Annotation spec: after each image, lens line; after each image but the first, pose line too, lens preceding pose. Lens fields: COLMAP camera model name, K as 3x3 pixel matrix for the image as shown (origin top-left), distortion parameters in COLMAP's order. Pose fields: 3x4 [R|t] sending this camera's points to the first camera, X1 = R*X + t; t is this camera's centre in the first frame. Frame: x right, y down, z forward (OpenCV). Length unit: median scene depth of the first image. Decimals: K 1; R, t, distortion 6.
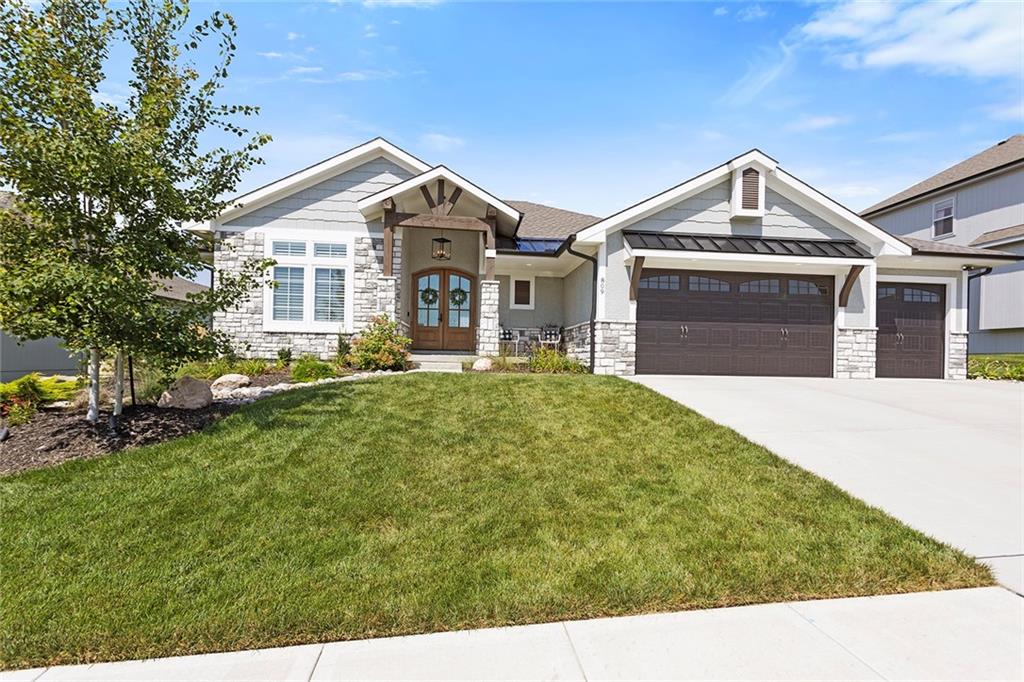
lens RADIAL K [[507.9, 0, 511.9], [0, 507.9, 360.9], [0, 0, 1]] dist [0.001715, 0.000225]
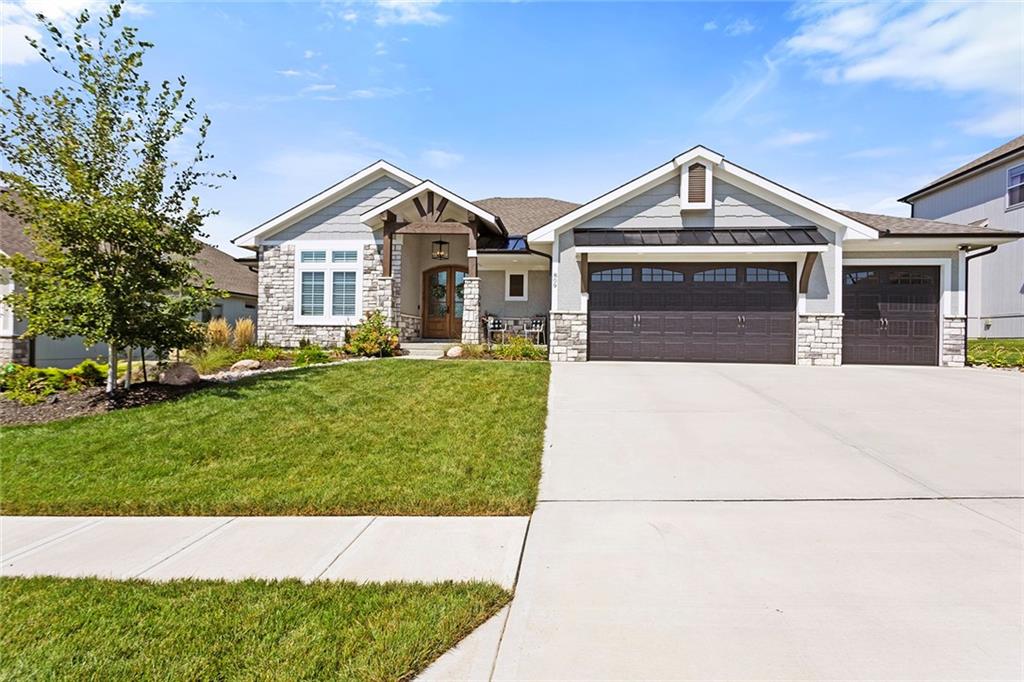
lens RADIAL K [[507.9, 0, 512.0], [0, 507.9, 341.0], [0, 0, 1]] dist [-0.002603, -0.000549]
pose [[0.976890, -0.005766, -0.213663, 0.297345], [0.003853, 0.999949, -0.009369, -0.005593], [0.213706, 0.008329, 0.976862, -0.089326]]
